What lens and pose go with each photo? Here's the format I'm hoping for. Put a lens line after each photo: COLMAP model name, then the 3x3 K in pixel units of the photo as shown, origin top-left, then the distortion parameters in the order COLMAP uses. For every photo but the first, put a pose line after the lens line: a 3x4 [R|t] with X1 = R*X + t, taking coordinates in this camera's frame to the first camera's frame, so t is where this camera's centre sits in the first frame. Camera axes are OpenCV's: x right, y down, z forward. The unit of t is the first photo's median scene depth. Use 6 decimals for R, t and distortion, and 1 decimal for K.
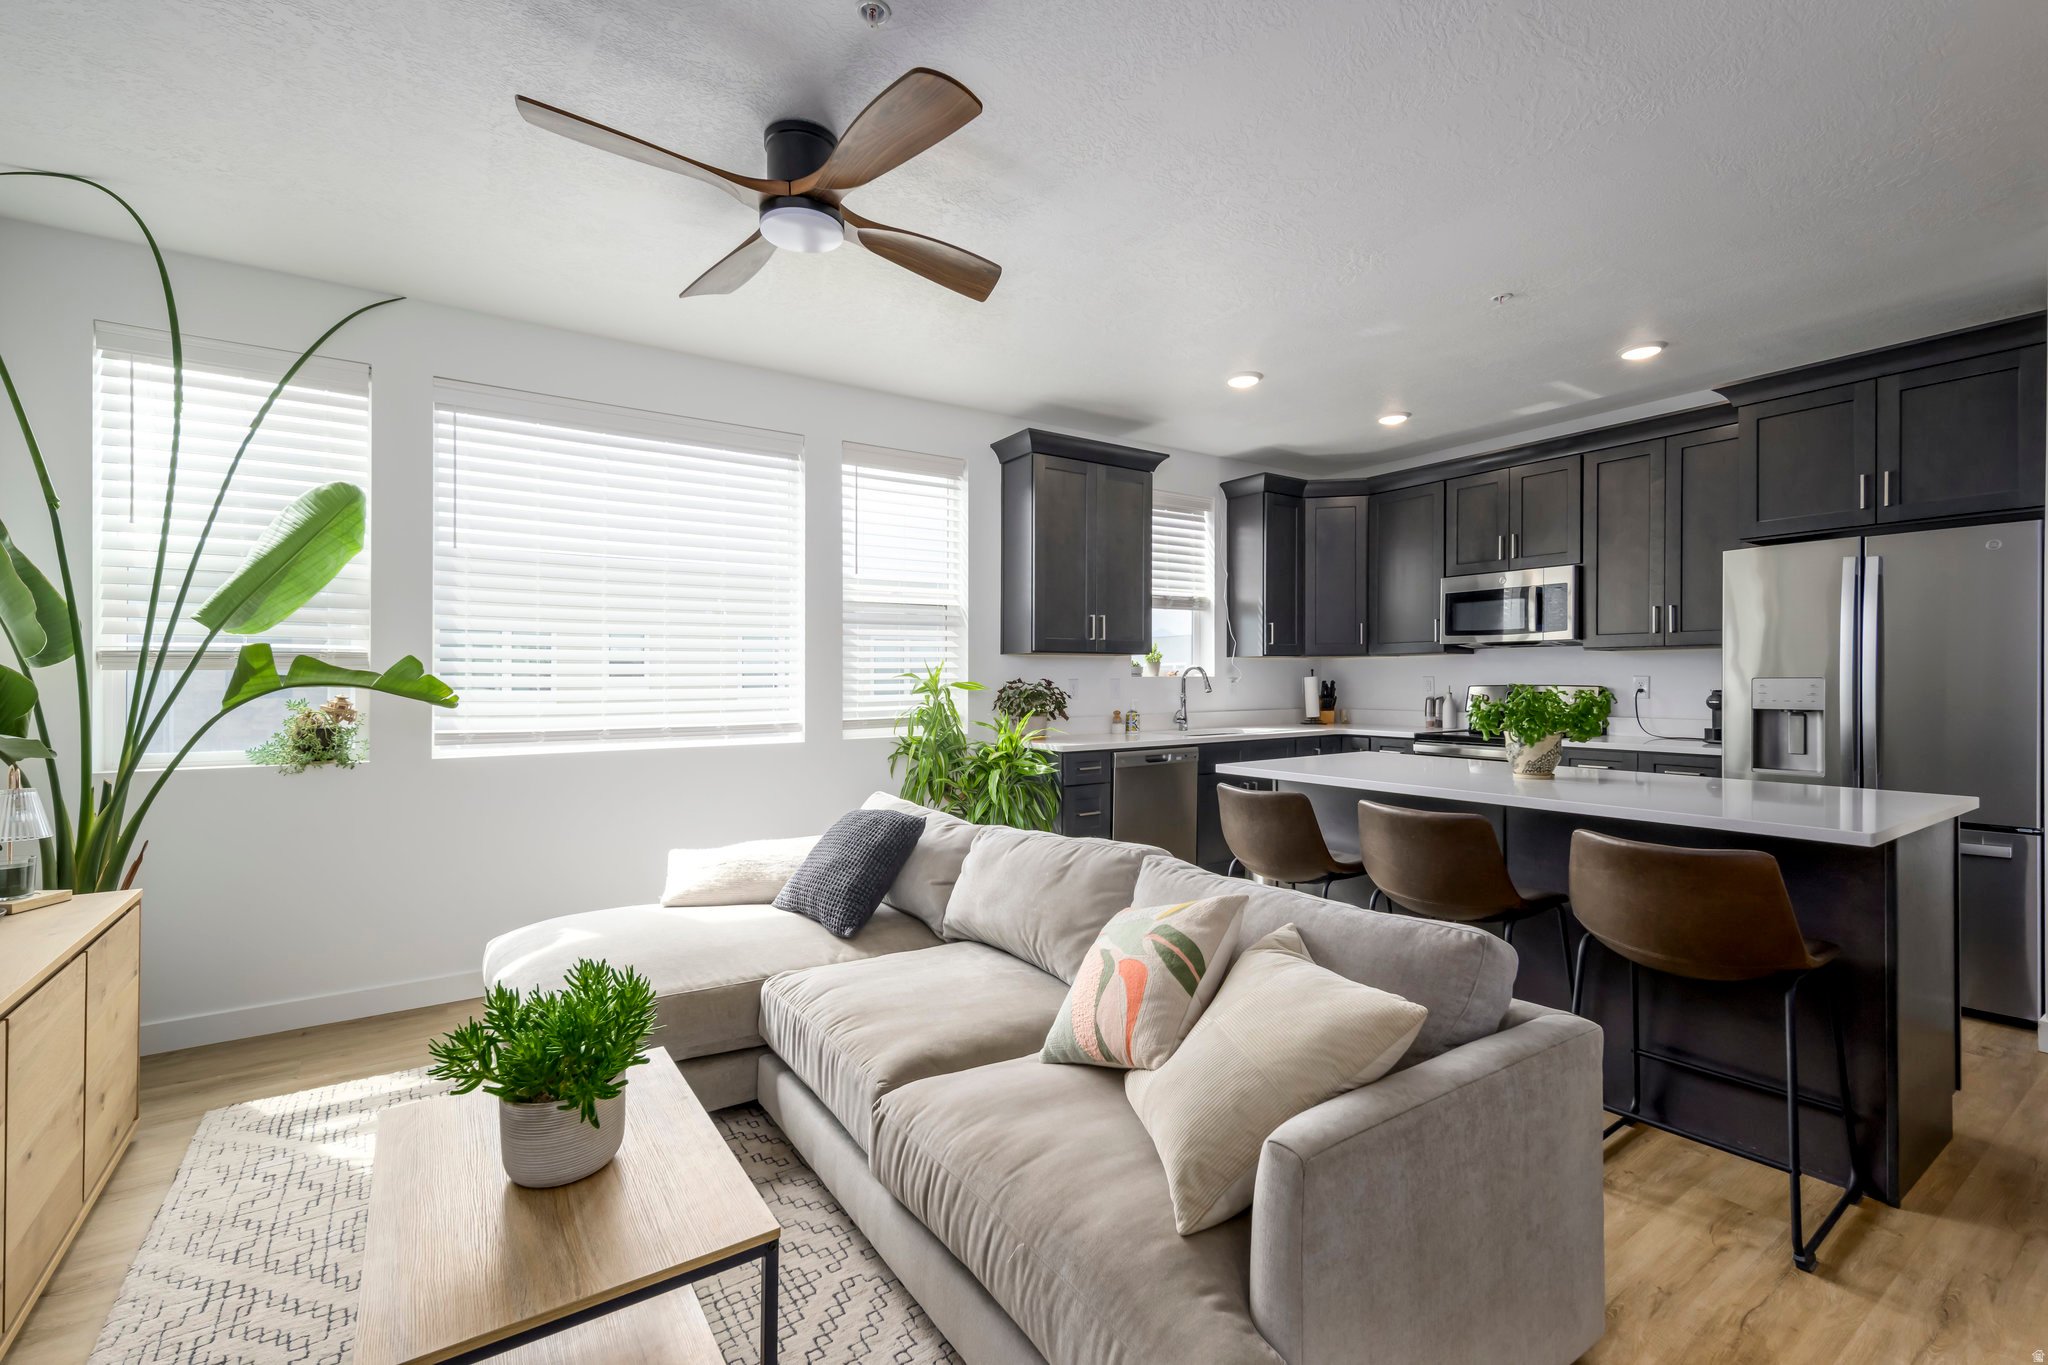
lens RADIAL K [[899.3, 0, 1032.3], [0, 899.3, 682.3], [0, 0, 1]] dist [0.017256, -0.003396]
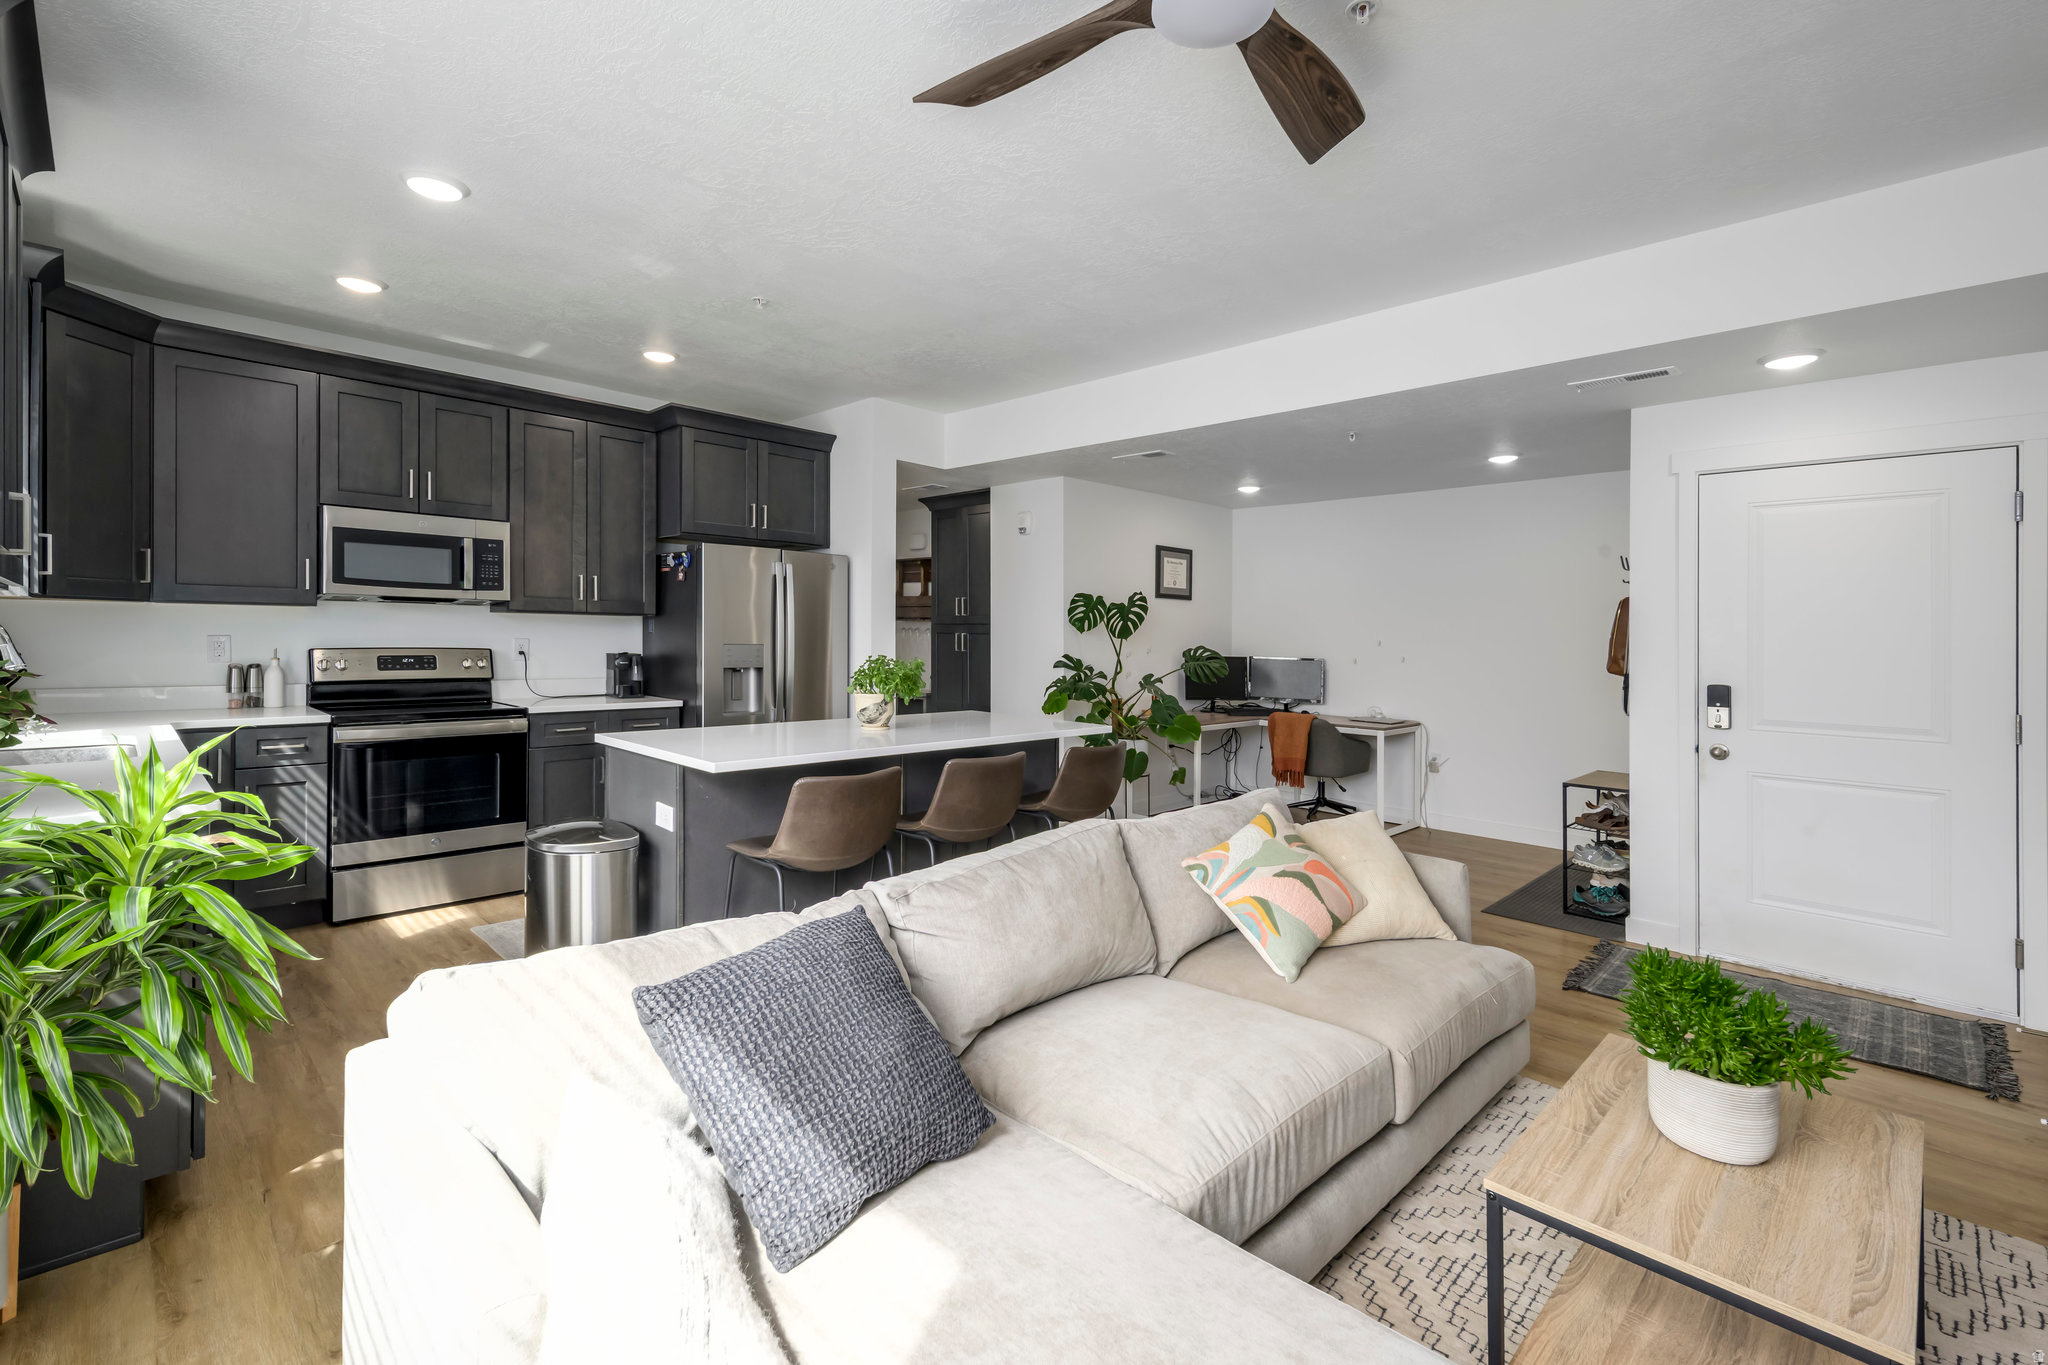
lens RADIAL K [[899.3, 0, 1039.7], [0, 899.3, 636.1], [0, 0, 1]] dist [0.017256, -0.003396]
pose [[-0.188924, 0.006819, 0.981968, -0.467779], [-0.011744, 0.999889, -0.009203, -0.009004], [-0.981921, -0.013271, -0.188823, 0.659159]]
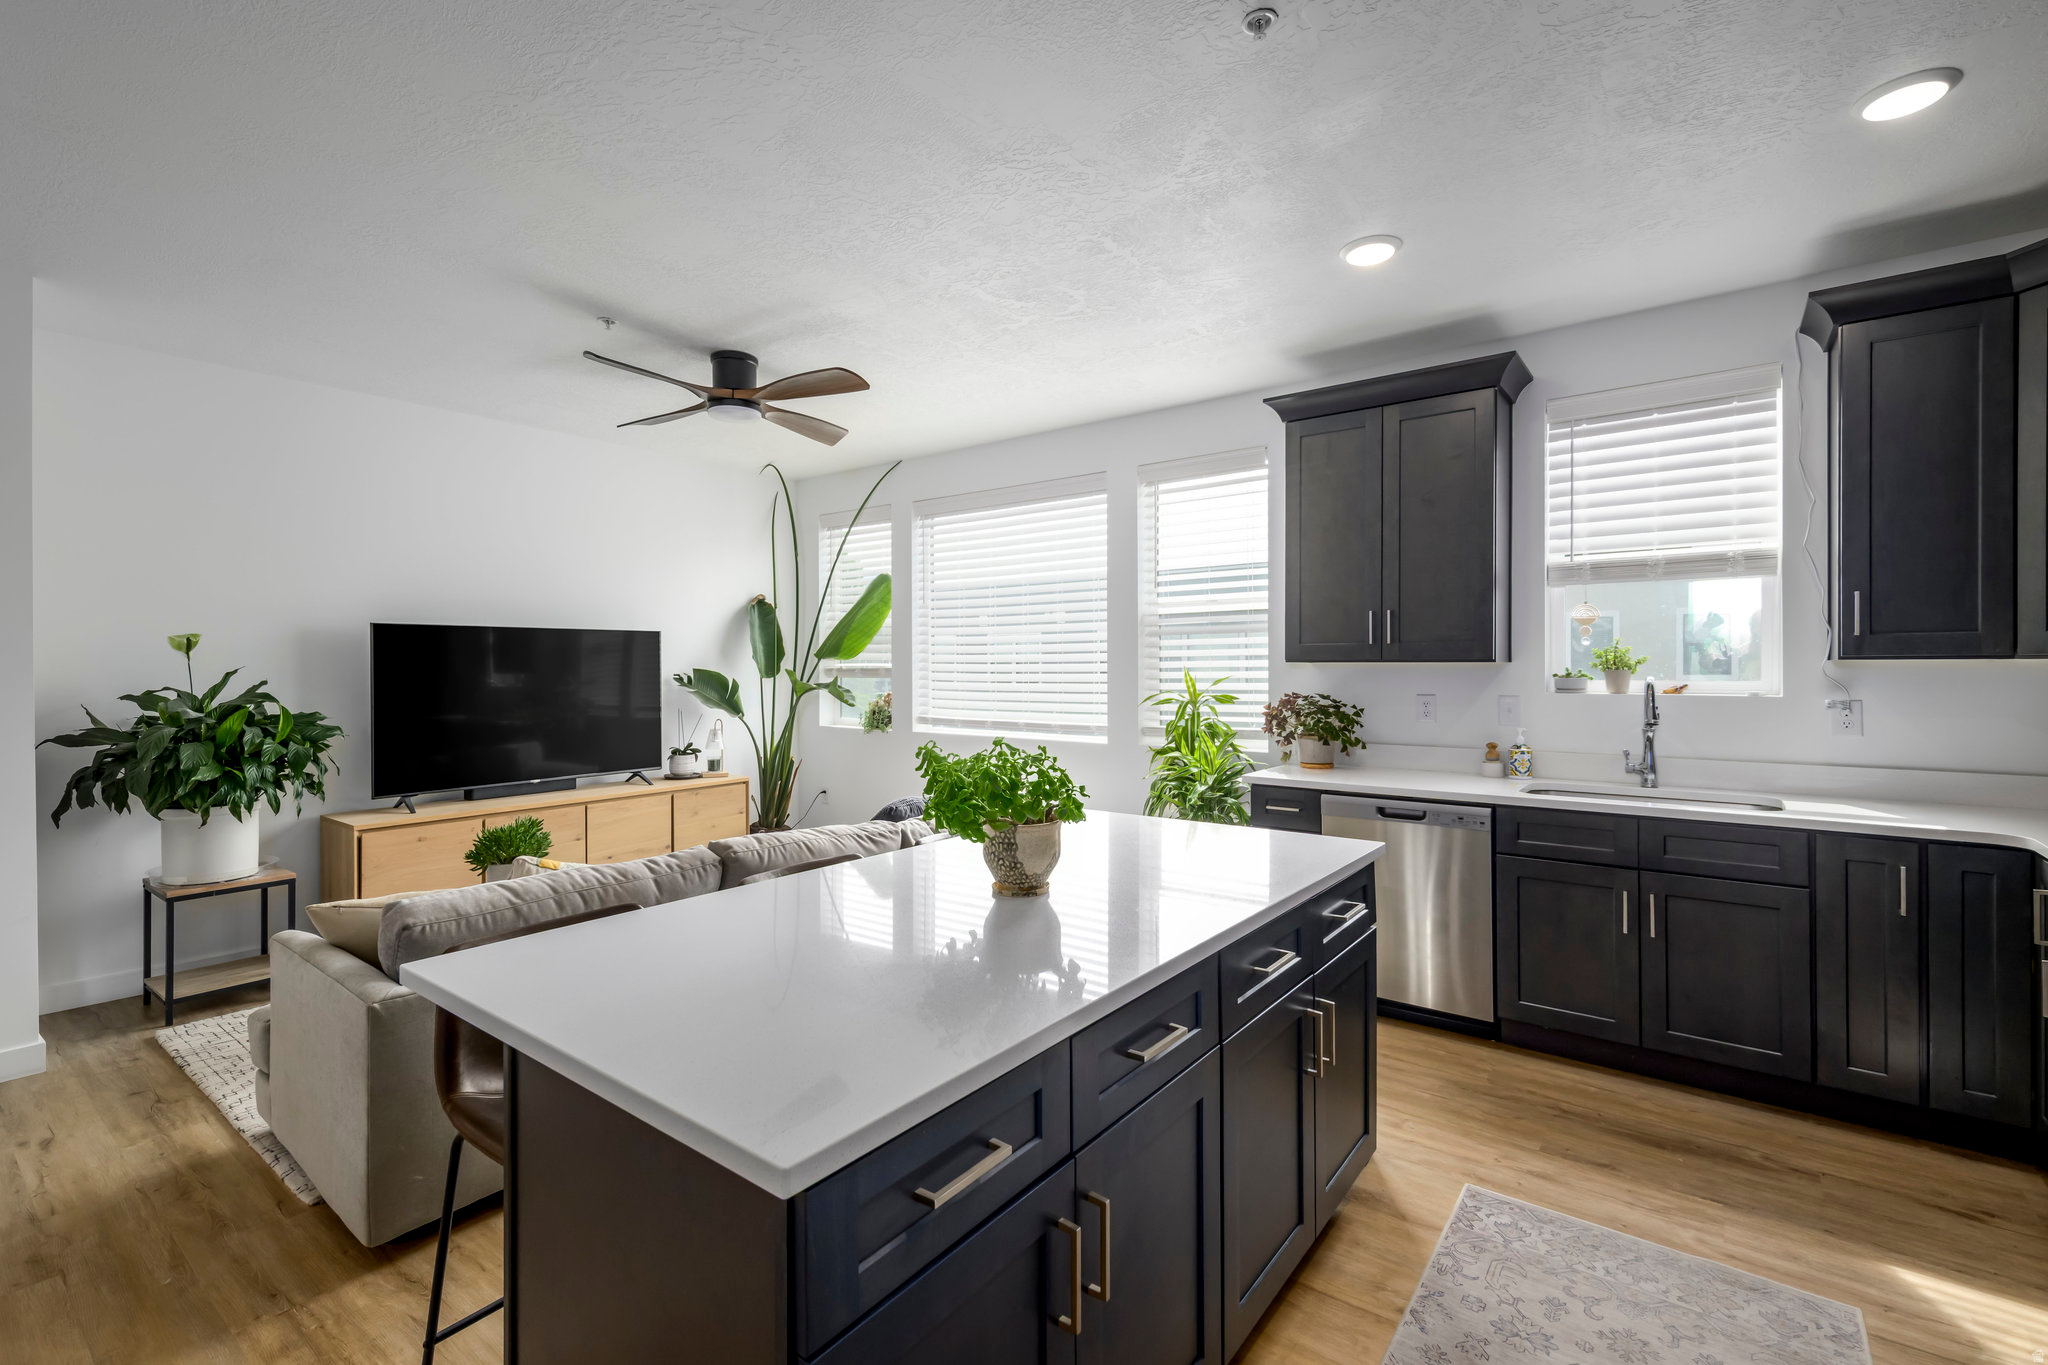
lens RADIAL K [[899.3, 0, 1029.9], [0, 899.3, 668.9], [0, 0, 1]] dist [0.017256, -0.003396]
pose [[0.308707, 0.008172, -0.951122, 0.747226], [-0.002017, 0.999966, 0.007937, -0.033944], [0.951155, -0.000531, 0.308713, 0.530604]]
